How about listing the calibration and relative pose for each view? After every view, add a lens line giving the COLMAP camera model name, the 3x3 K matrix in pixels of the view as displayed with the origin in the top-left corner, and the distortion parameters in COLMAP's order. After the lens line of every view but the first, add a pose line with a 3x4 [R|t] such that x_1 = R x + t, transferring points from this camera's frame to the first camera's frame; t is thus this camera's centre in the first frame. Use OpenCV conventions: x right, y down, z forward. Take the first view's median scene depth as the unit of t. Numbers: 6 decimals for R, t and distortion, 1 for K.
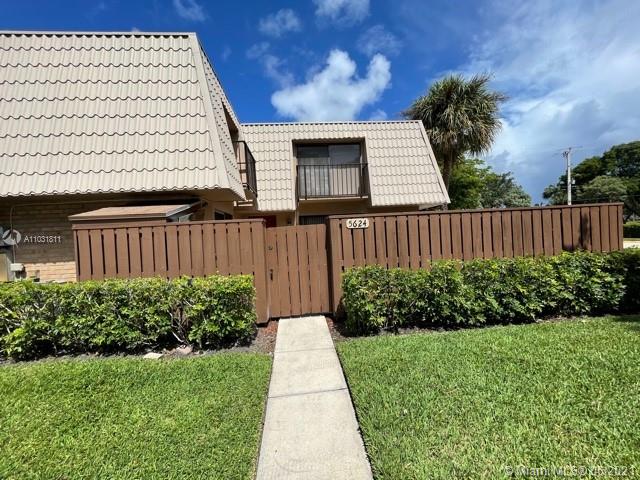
lens RADIAL K [[263.6, 0, 320.0], [0, 263.6, 240.0], [0, 0, 1]] dist [0.076841, 0.000112]
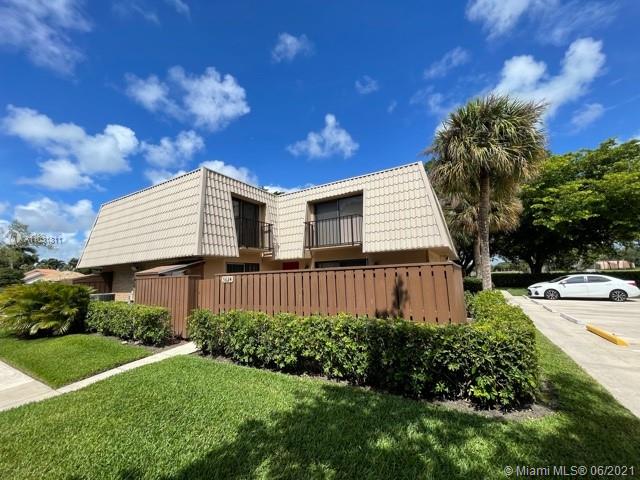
lens RADIAL K [[257.4, 0, 317.5], [0, 257.4, 242.6], [0, 0, 1]] dist [-0.001910, 0.000383]
pose [[0.807984, -0.050818, -0.587008, 0.650765], [-0.015379, 0.994115, -0.107230, -0.056461], [0.589003, 0.095668, 0.802448, 0.073660]]
